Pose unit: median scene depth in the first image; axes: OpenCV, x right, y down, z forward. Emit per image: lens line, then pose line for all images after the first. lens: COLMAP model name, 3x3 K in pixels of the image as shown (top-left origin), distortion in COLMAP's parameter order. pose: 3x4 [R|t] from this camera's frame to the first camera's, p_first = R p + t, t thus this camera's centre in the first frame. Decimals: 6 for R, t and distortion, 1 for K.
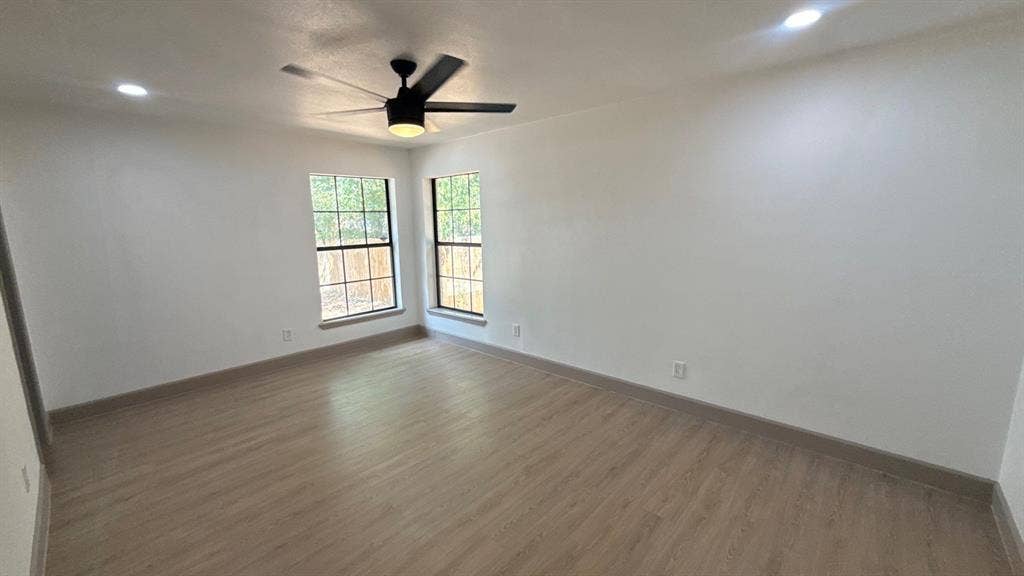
lens RADIAL K [[411.1, 0, 512.0], [0, 411.1, 288.0], [0, 0, 1]] dist [-0.000277, 0.000007]
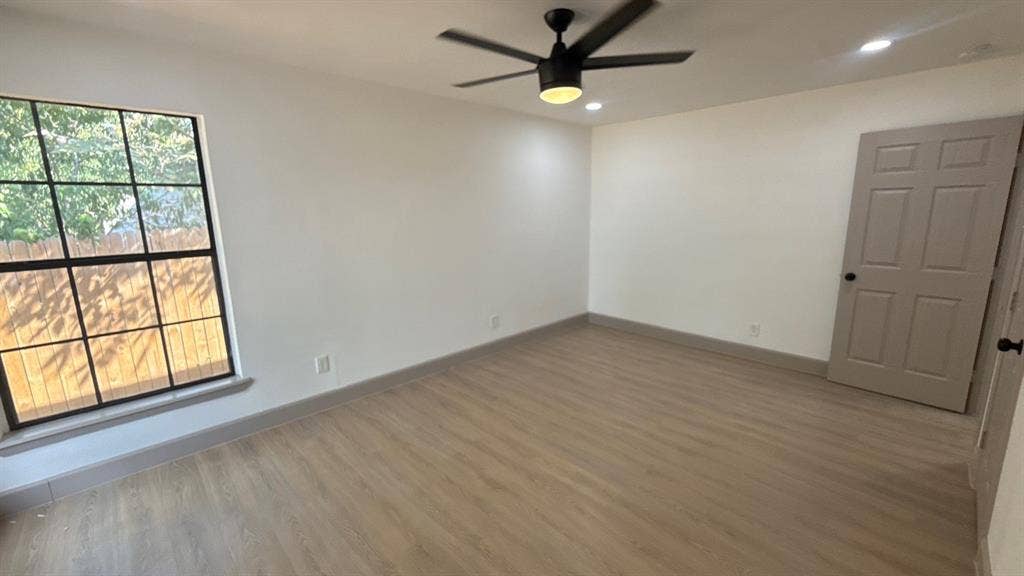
lens RADIAL K [[411.1, 0, 512.0], [0, 411.1, 288.0], [0, 0, 1]] dist [-0.000277, 0.000007]
pose [[0.048919, -0.171657, 0.983941, -0.876164], [0.170848, 0.972040, 0.161087, -0.112988], [-0.984082, 0.160224, 0.076878, 0.814942]]
